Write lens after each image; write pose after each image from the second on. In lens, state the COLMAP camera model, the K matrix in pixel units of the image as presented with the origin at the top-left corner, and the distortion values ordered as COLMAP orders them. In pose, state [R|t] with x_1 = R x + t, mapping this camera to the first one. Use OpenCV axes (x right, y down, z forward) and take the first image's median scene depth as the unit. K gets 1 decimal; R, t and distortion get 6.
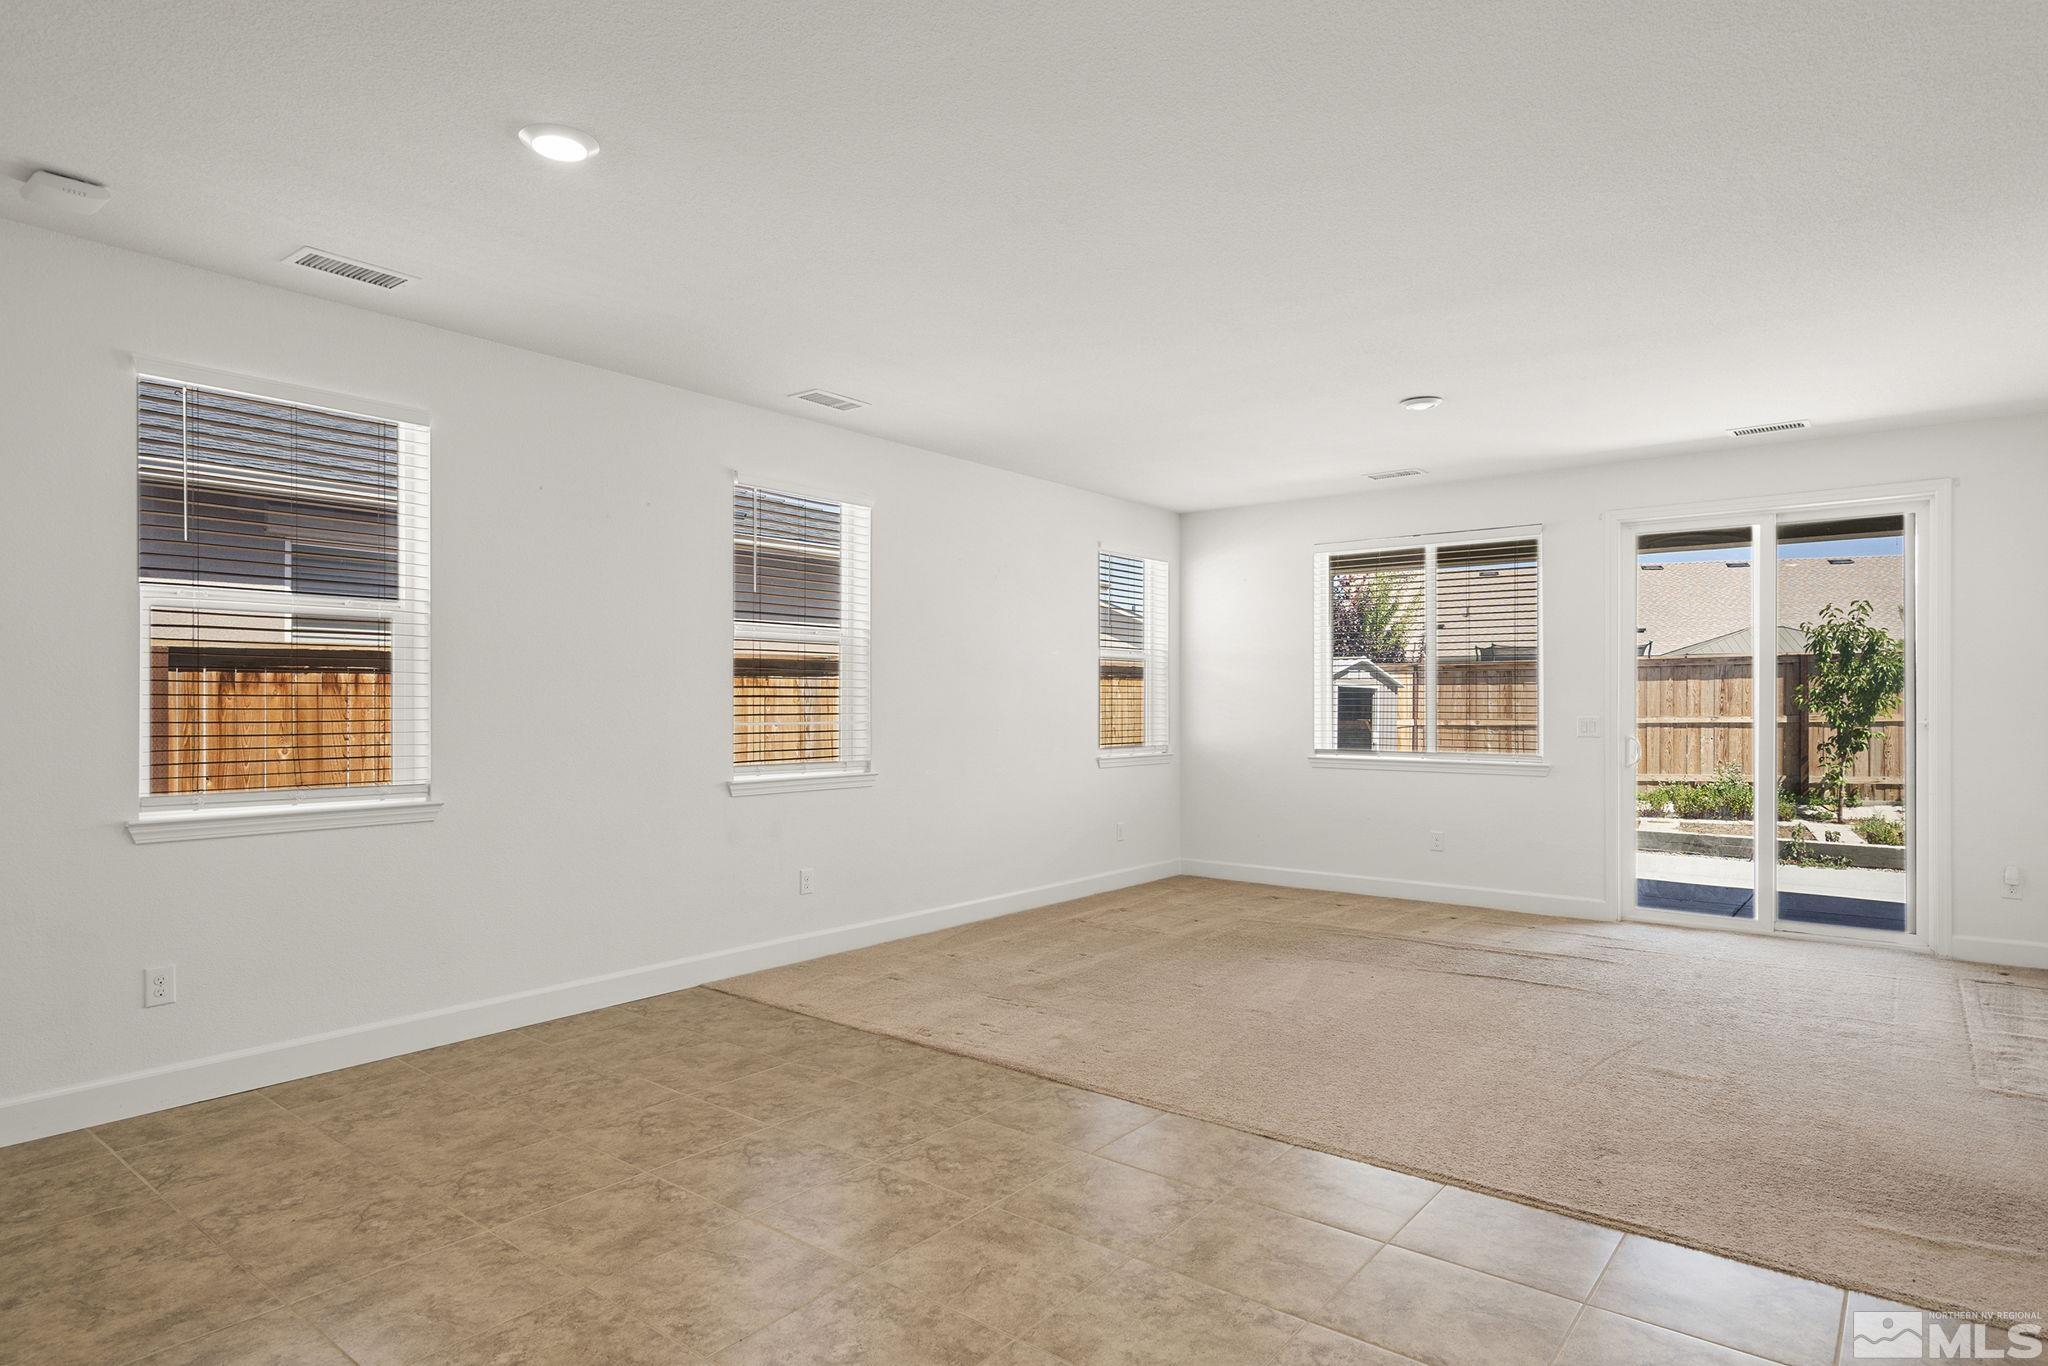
lens RADIAL K [[1148.1, 0, 1022.7], [0, 1148.1, 693.9], [0, 0, 1]] dist [-0.001368, 0.001168]
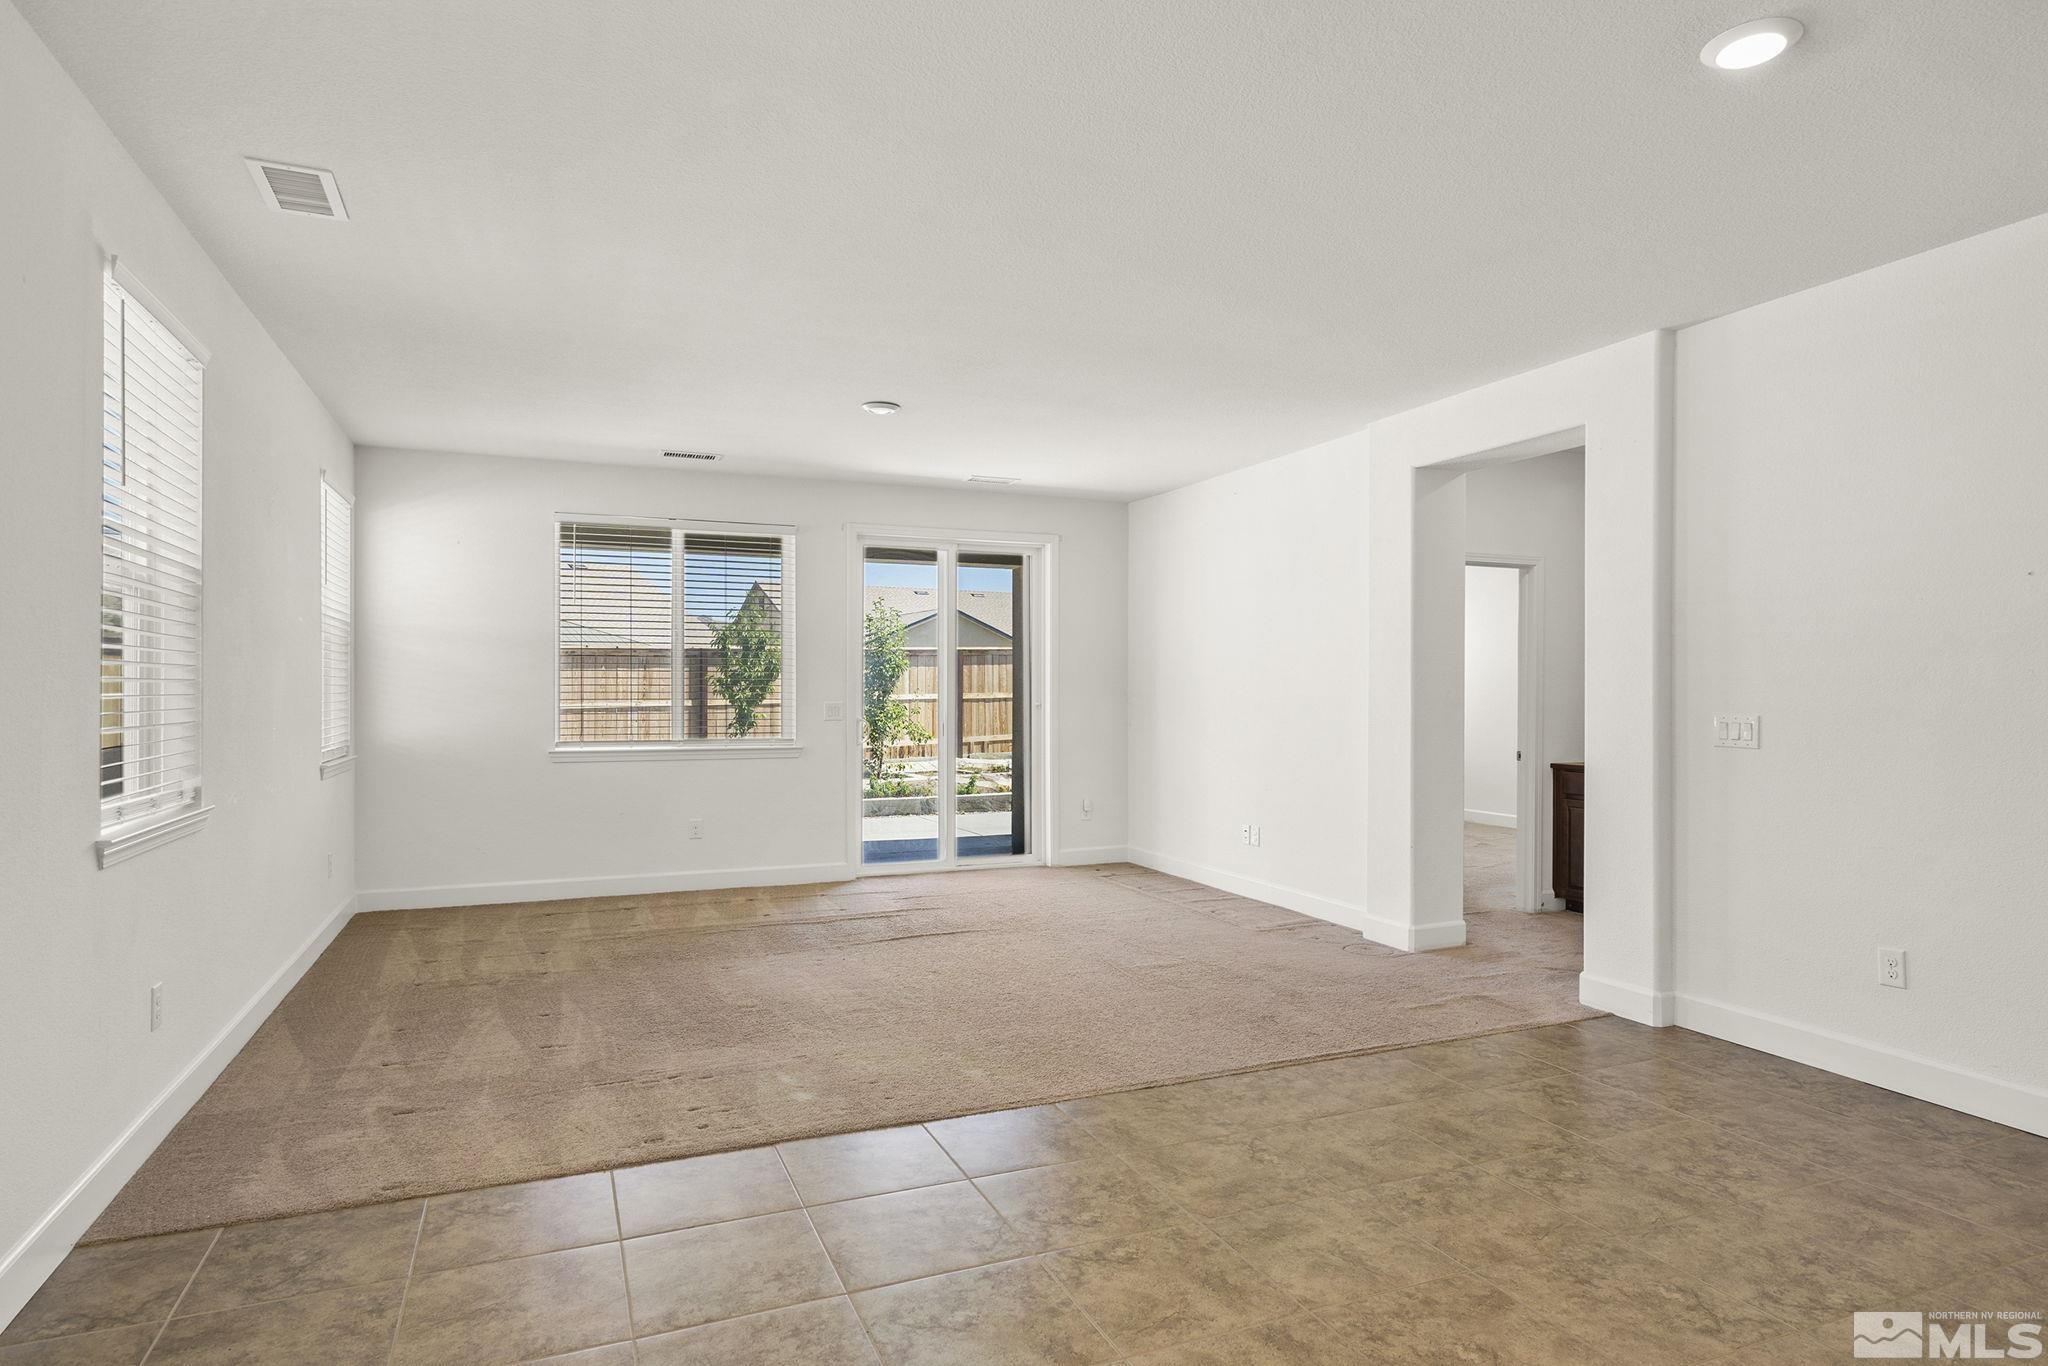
lens RADIAL K [[1148.1, 0, 1022.7], [0, 1148.1, 693.9], [0, 0, 1]] dist [-0.001368, 0.001168]
pose [[0.478587, -0.006118, 0.878019, -0.409822], [-0.004306, 0.999947, 0.009315, 0.000531], [-0.878030, -0.008239, 0.478535, 0.299205]]
